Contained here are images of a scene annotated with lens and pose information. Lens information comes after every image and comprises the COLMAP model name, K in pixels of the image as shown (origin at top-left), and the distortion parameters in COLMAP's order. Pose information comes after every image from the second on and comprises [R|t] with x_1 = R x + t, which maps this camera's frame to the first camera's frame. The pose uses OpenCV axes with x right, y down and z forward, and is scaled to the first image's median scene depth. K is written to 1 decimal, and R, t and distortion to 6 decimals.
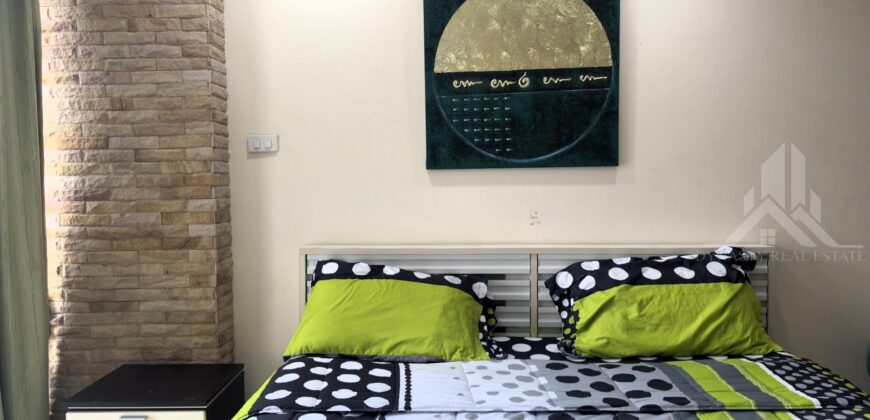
lens RADIAL K [[588.5, 0, 435.0], [0, 588.5, 210.0], [0, 0, 1]] dist [0.033475, -0.004975]
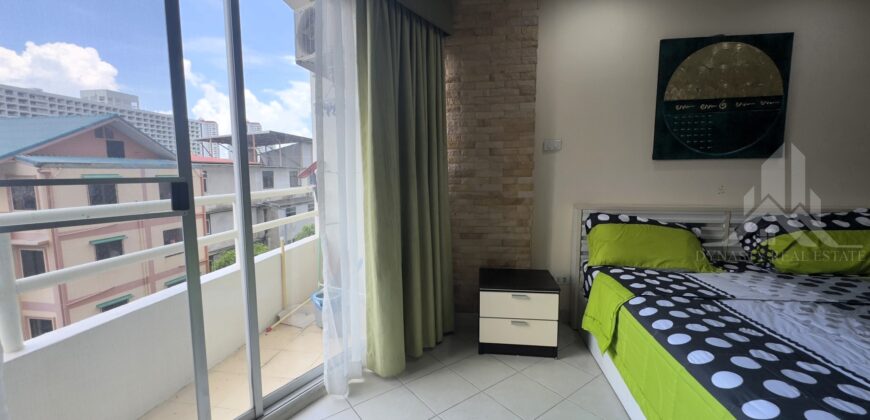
lens RADIAL K [[346.9, 0, 435.0], [0, 346.9, 210.0], [0, 0, 1]] dist [-0.002270, -0.000654]
pose [[0.992288, 0.015480, -0.122984, -0.530813], [-0.008543, 0.998353, 0.056735, 0.023650], [0.123660, -0.055247, 0.990786, -0.060290]]
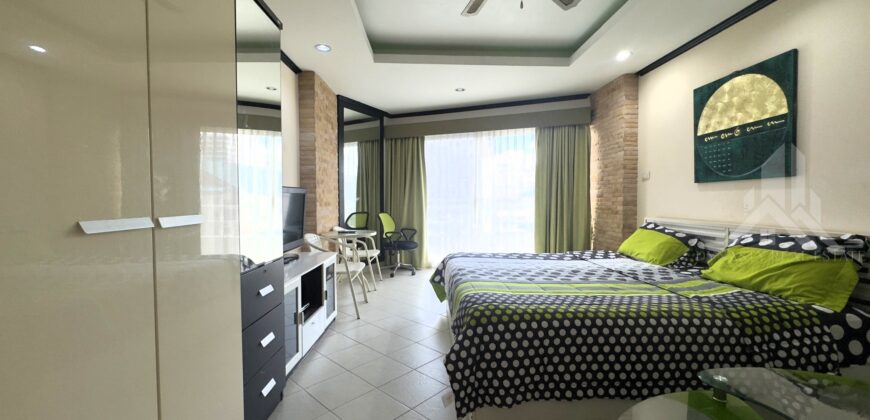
lens RADIAL K [[347.2, 0, 435.0], [0, 347.2, 210.0], [0, 0, 1]] dist [0.000554, -0.000345]
pose [[0.044362, 0.039373, -0.998239, 1.209554], [-0.041357, 0.998439, 0.037543, 0.017124], [0.998159, 0.039619, 0.045921, 0.047278]]
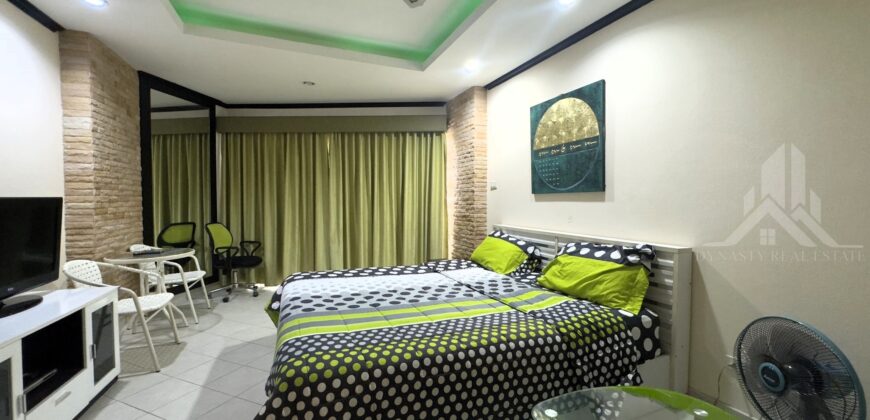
lens RADIAL K [[346.9, 0, 435.0], [0, 346.9, 210.0], [0, 0, 1]] dist [-0.002270, -0.000654]
pose [[0.393335, 0.036730, -0.918661, 1.089726], [-0.041500, 0.998893, 0.022169, -0.023470], [0.918458, 0.029405, 0.394424, 0.159709]]
